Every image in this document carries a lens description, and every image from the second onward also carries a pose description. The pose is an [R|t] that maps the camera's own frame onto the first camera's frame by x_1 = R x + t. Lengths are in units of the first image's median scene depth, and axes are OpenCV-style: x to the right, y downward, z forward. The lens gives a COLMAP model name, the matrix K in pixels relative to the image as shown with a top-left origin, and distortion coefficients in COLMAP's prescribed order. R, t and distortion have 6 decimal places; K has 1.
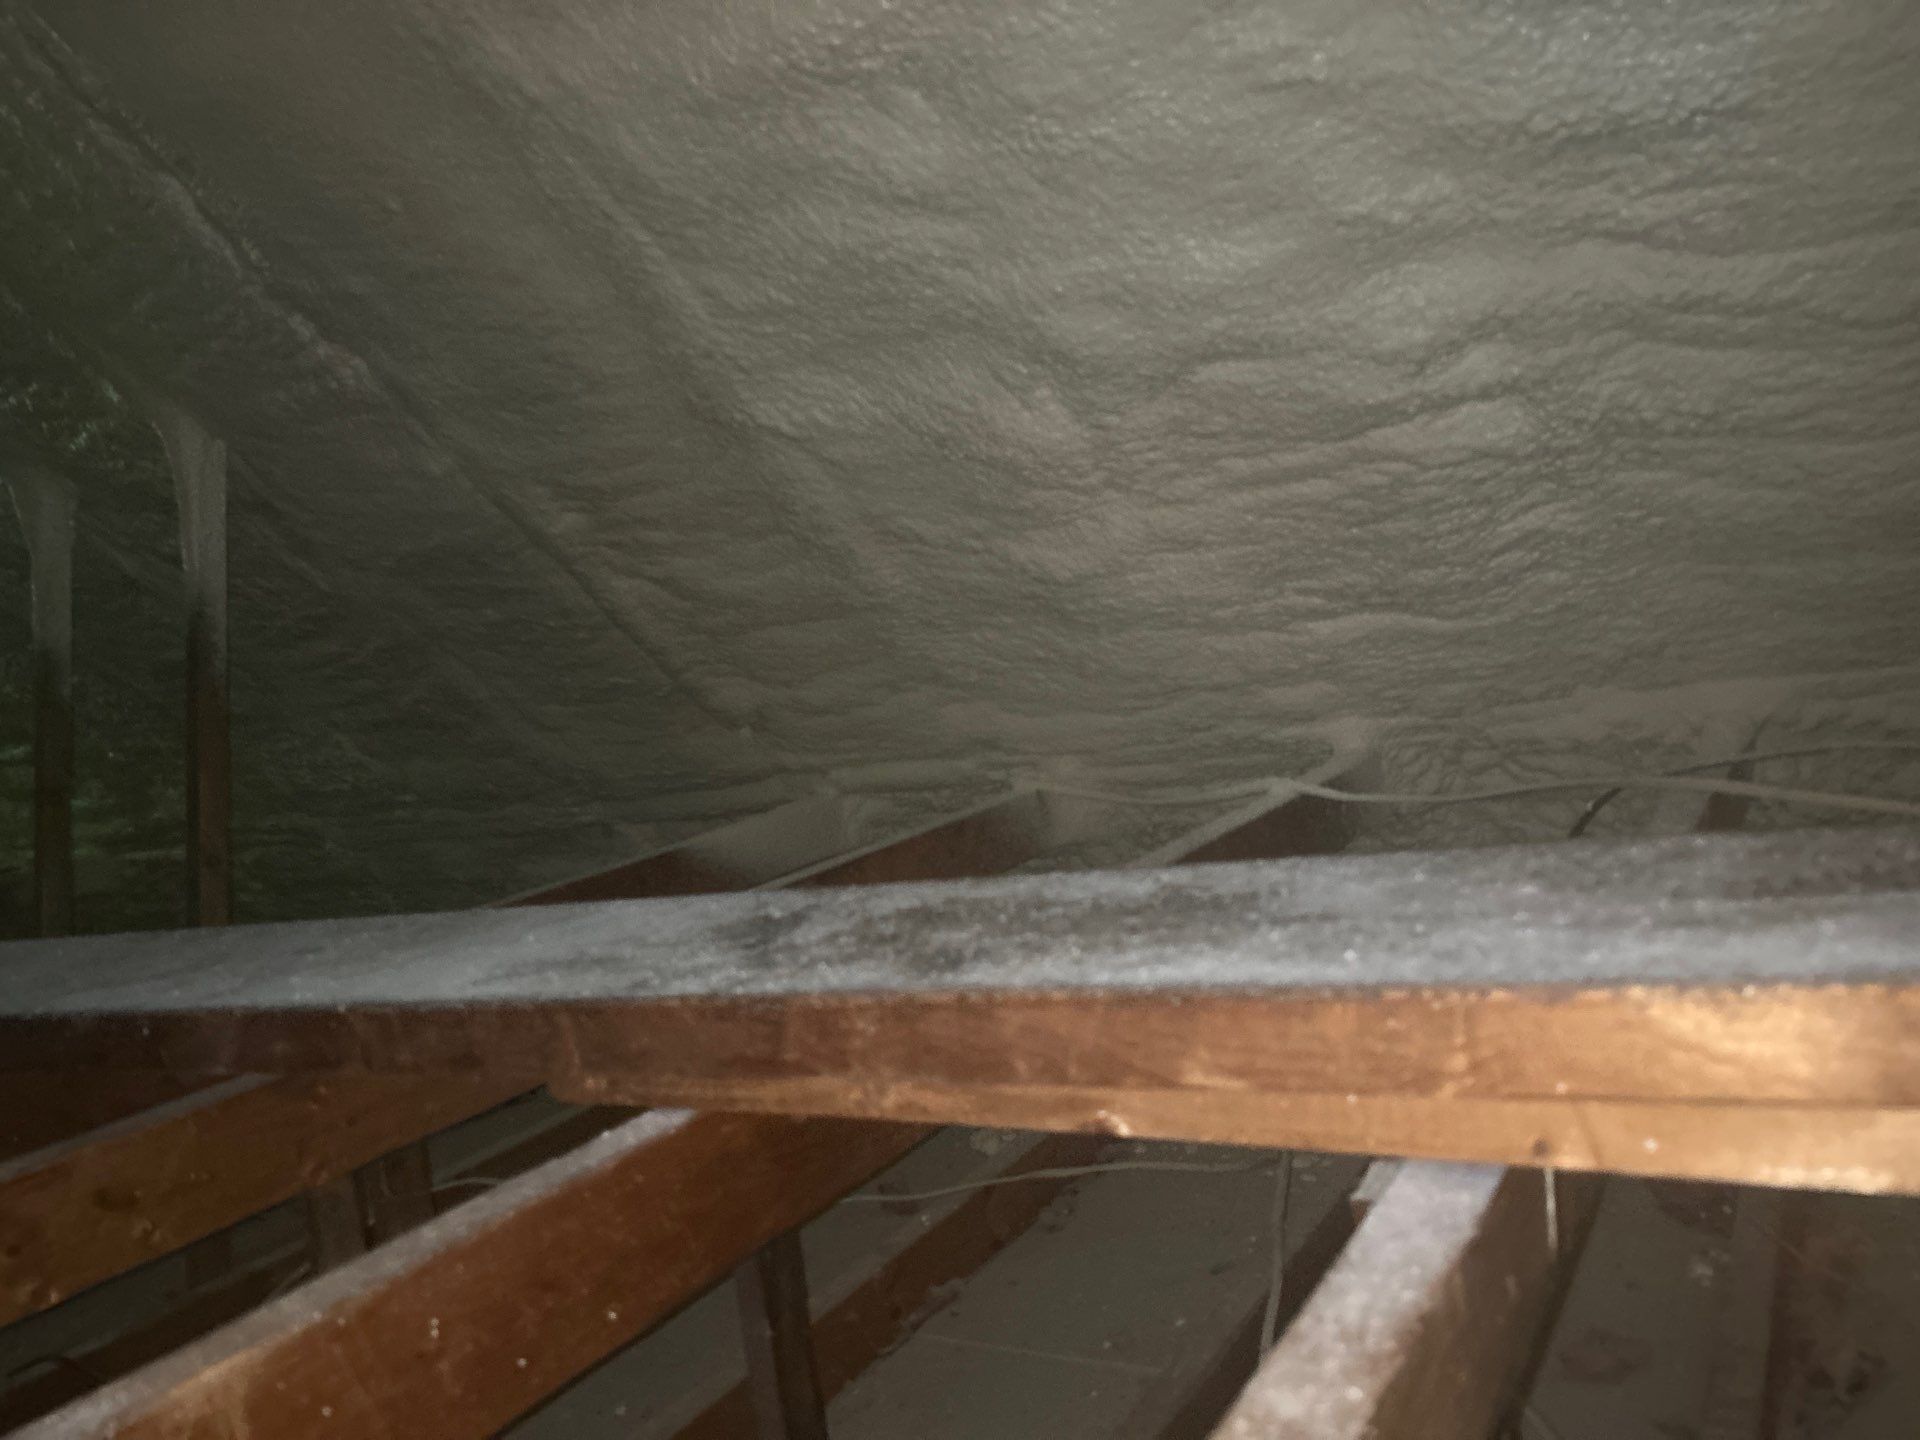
lens RADIAL K [[1441.2, 0, 955.0], [0, 1441.2, 721.2], [0, 0, 1]] dist [0.049150, -0.055795]
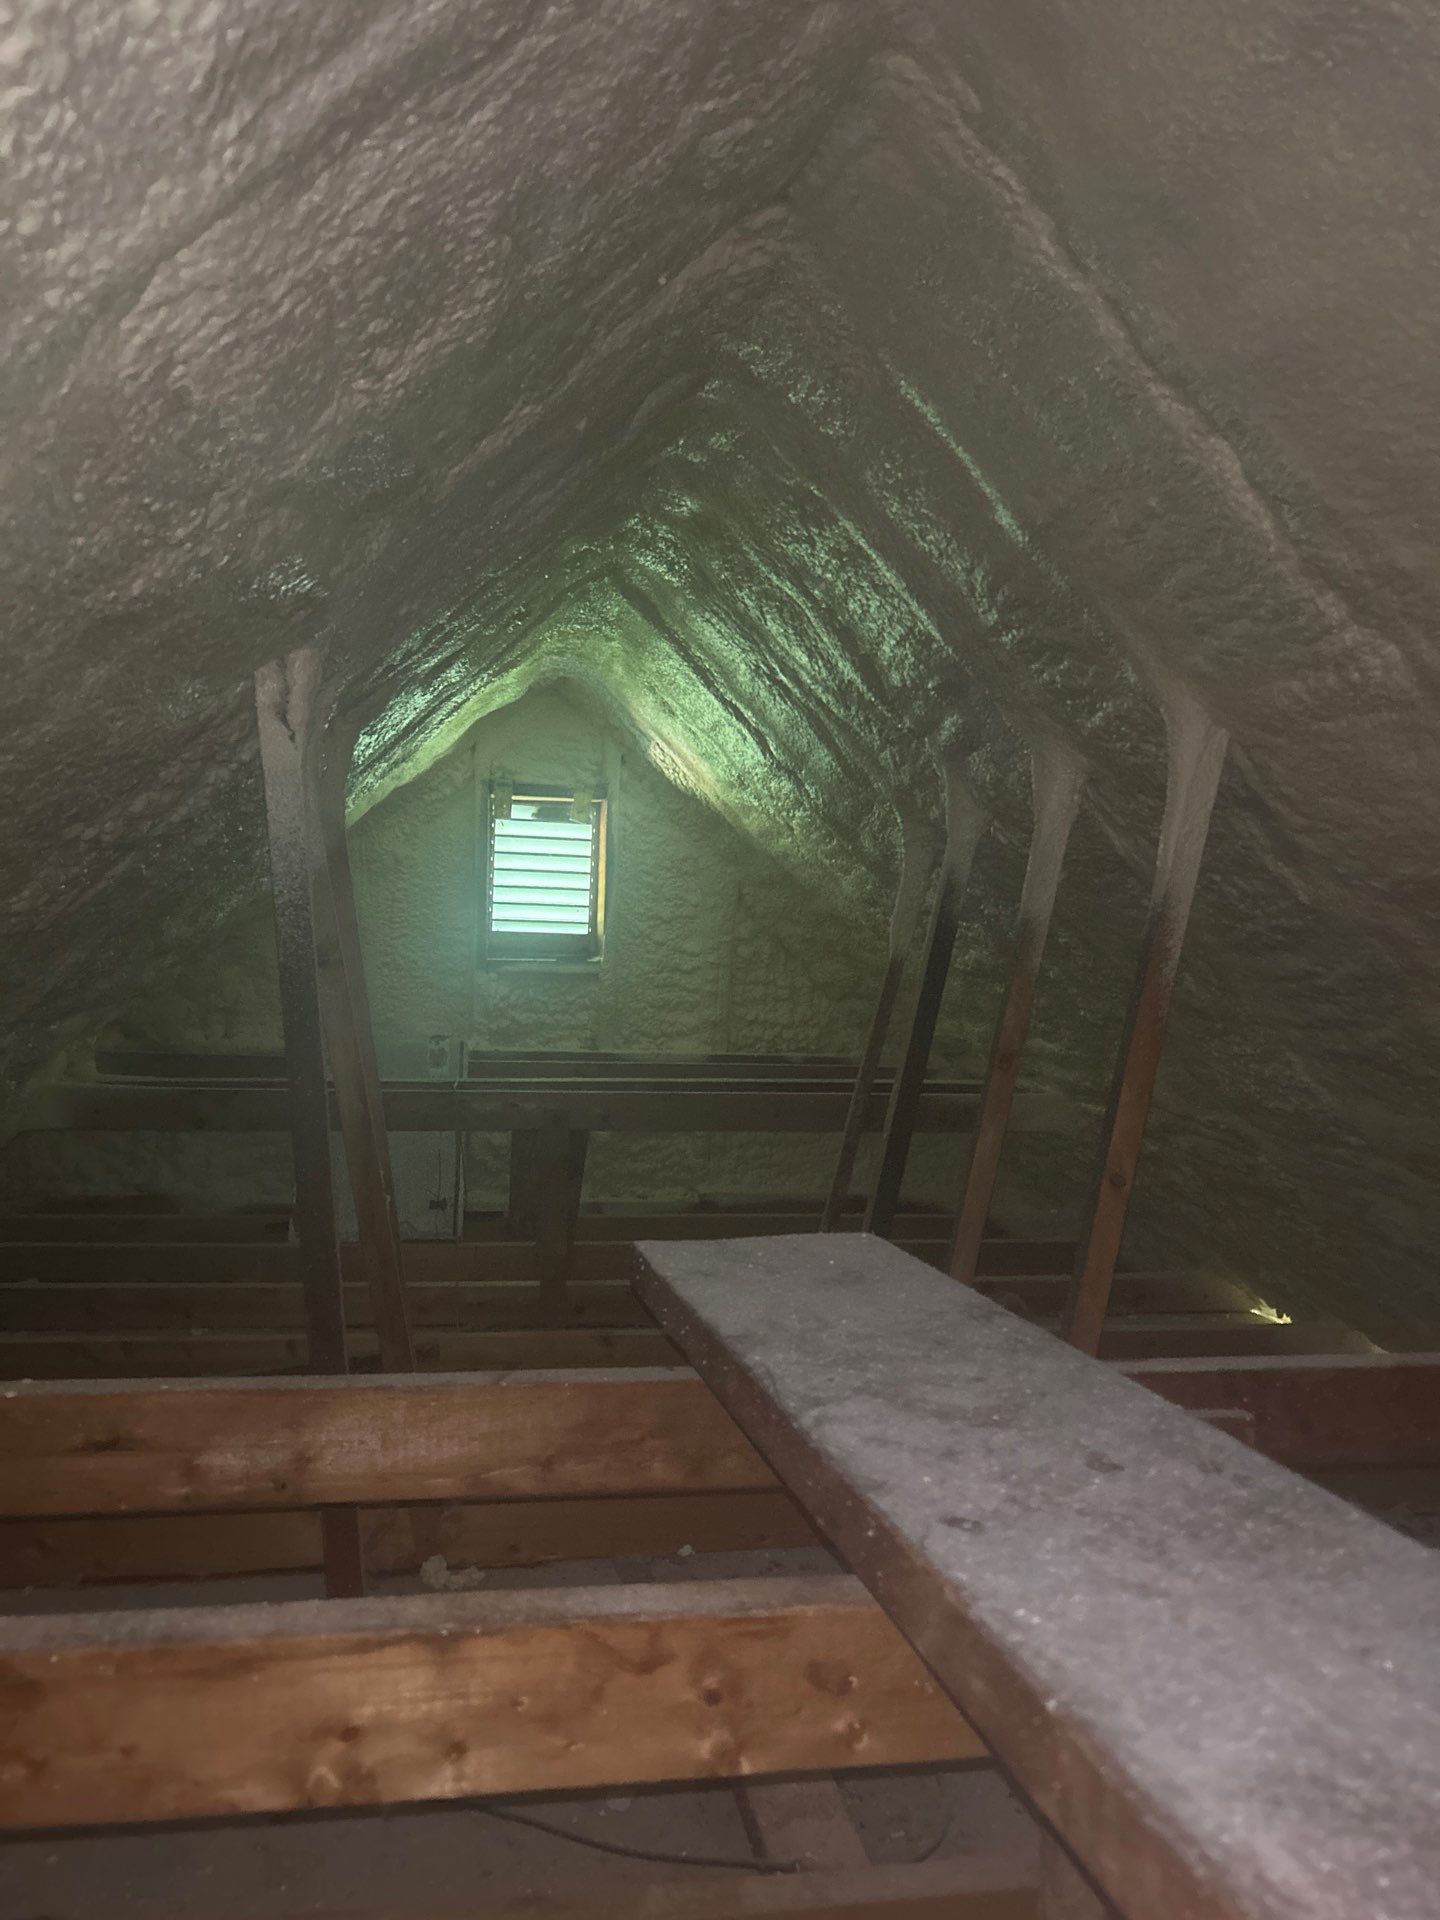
lens RADIAL K [[1441.2, 0, 749.9], [0, 1441.2, 956.4], [0, 0, 1]] dist [0.049150, -0.055795]
pose [[0.688277, 0.179030, -0.703010, -0.051229], [-0.190244, 0.979698, 0.063234, -0.059762], [0.700058, 0.090221, 0.708363, 0.178098]]
